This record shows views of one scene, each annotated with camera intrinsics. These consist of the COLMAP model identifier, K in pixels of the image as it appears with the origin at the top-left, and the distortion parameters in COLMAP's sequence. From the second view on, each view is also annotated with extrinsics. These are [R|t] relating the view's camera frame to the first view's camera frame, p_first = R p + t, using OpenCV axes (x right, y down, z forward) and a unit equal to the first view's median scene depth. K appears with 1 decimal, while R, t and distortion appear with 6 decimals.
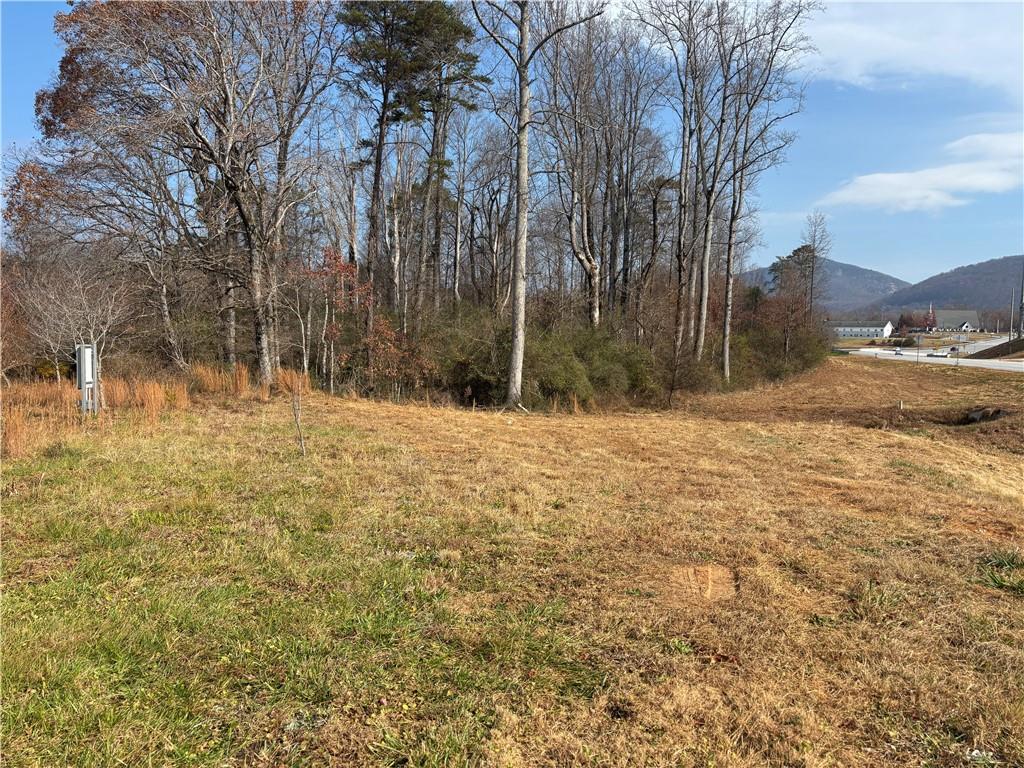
lens RADIAL K [[761.2, 0, 512.0], [0, 761.2, 384.0], [0, 0, 1]] dist [0.087863, -0.101857]
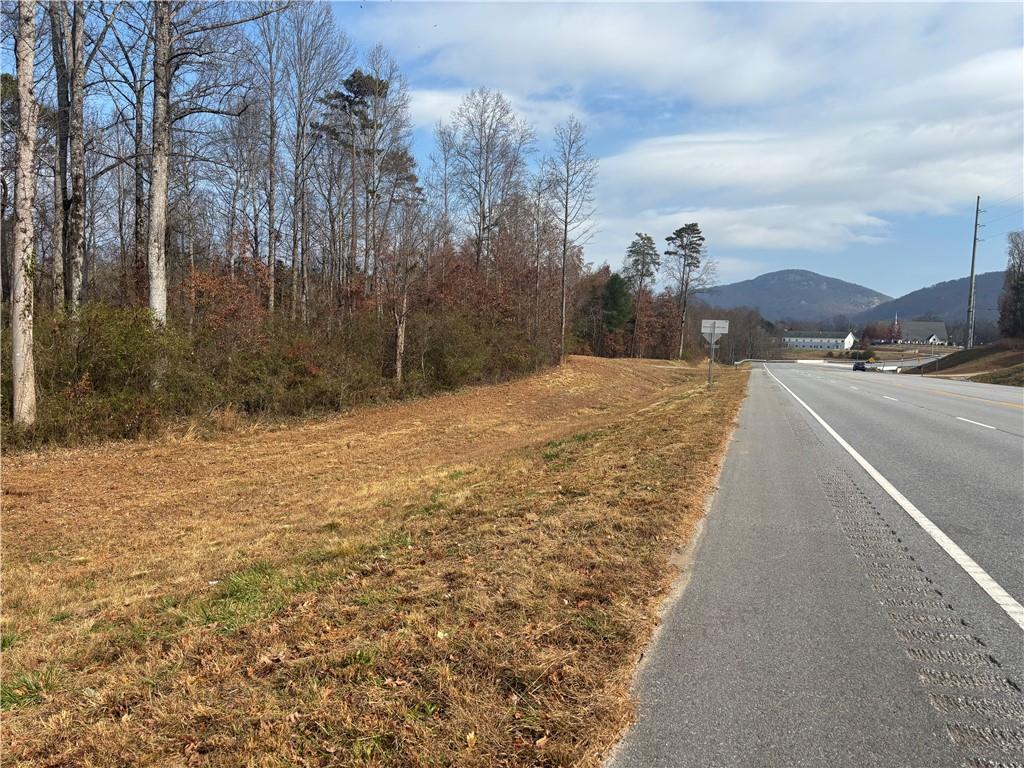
lens RADIAL K [[761.2, 0, 512.0], [0, 761.2, 384.0], [0, 0, 1]] dist [0.087863, -0.101857]
pose [[0.999748, 0.016560, 0.015131, 0.072766], [-0.016404, 0.999812, -0.010382, -0.003110], [-0.015300, 0.010132, 0.999832, 0.088812]]
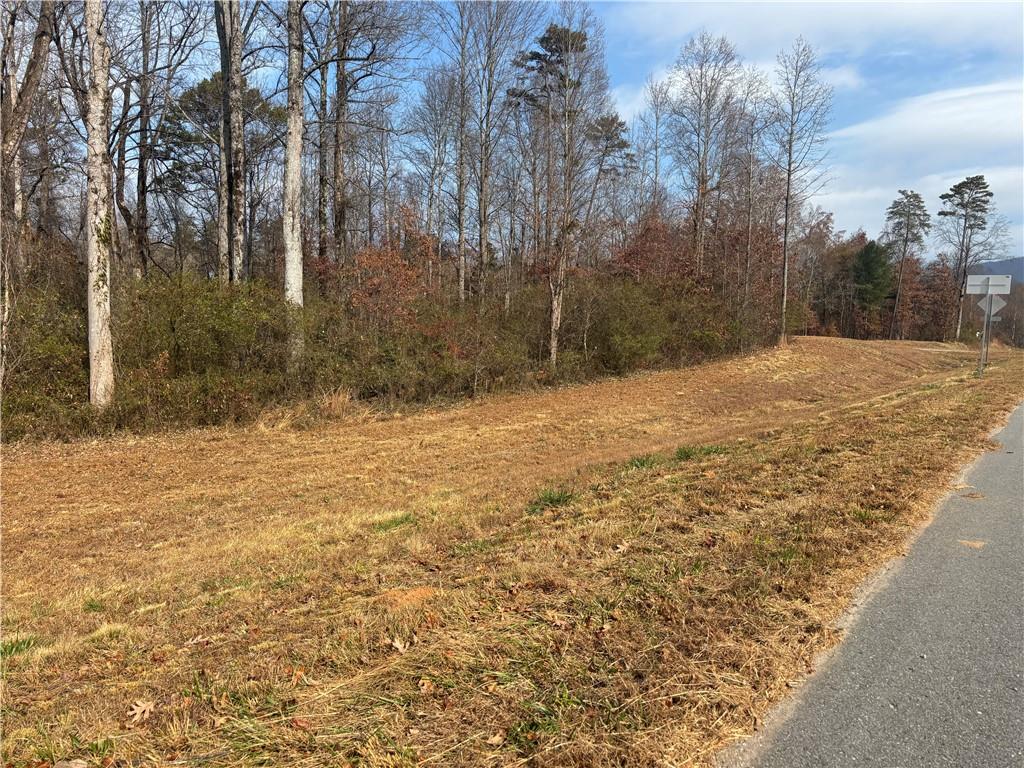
lens RADIAL K [[761.2, 0, 512.0], [0, 761.2, 384.0], [0, 0, 1]] dist [0.087863, -0.101857]
pose [[0.956208, 0.027828, -0.291362, 0.078196], [-0.024745, 0.999592, 0.014259, -0.003113], [0.291639, -0.006425, 0.956507, 0.103488]]
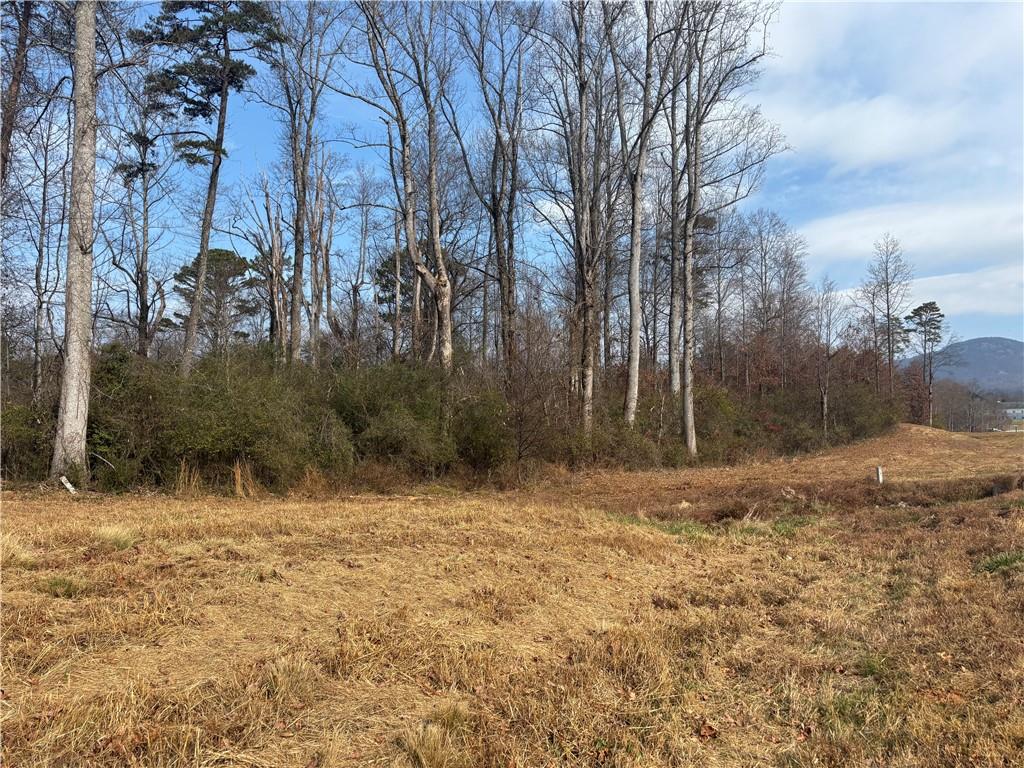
lens RADIAL K [[761.2, 0, 512.0], [0, 761.2, 384.0], [0, 0, 1]] dist [0.087863, -0.101857]
pose [[0.981573, -0.035702, -0.187725, 0.035915], [0.011685, 0.991768, -0.127516, 0.002853], [0.190732, 0.122972, 0.973909, 0.043963]]
